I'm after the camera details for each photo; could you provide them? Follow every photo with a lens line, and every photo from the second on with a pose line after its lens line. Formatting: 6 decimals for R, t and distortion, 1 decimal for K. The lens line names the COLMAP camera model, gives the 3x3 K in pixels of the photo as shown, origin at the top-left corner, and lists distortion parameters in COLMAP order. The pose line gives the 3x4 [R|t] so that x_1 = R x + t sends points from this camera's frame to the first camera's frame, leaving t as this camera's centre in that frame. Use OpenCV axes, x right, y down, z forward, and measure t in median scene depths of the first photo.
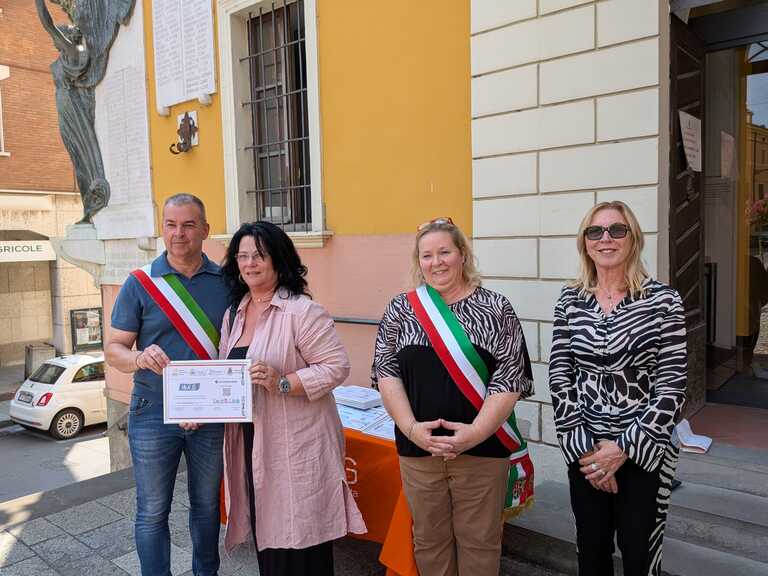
lens RADIAL K [[608.7, 0, 382.1], [0, 608.7, 299.4], [0, 0, 1]] dist [0.054640, -0.084384]
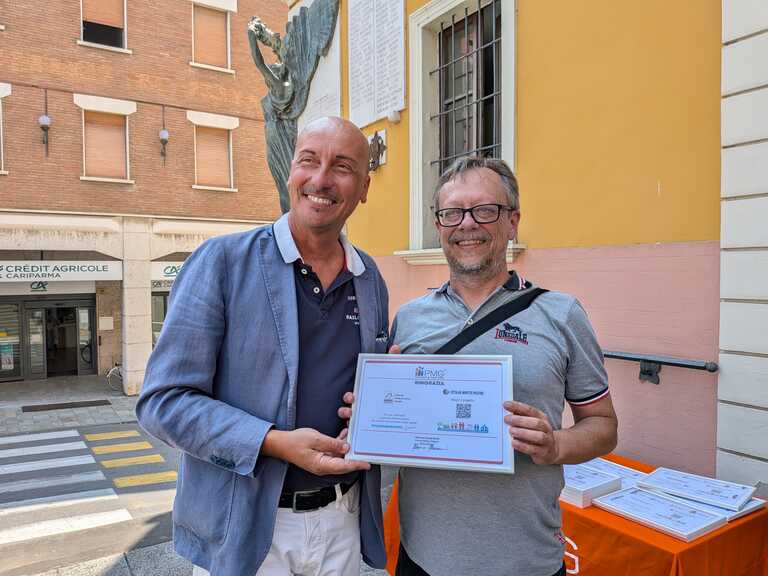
lens RADIAL K [[552.6, 0, 377.5], [0, 552.6, 297.6], [0, 0, 1]] dist [0.035200, -0.060118]
pose [[0.954183, 0.023270, -0.298319, -0.037298], [-0.033855, 0.998965, -0.030363, -0.002672], [0.297304, 0.039072, 0.953983, 0.138727]]
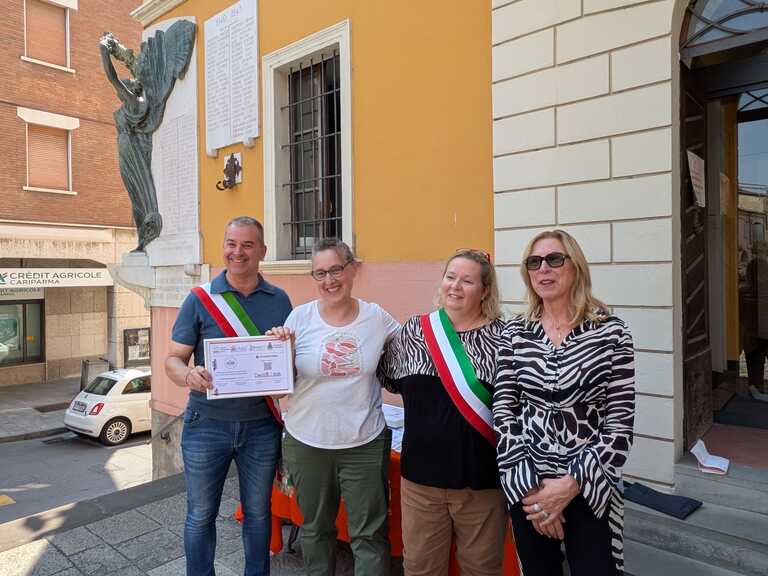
lens RADIAL K [[535.9, 0, 390.2], [0, 535.9, 284.4], [0, 0, 1]] dist [0.009707, -0.000616]
pose [[0.999889, 0.007653, -0.012765, -0.015428], [-0.008526, 0.997527, -0.069771, -0.000220], [0.012200, 0.069872, 0.997481, 0.039978]]
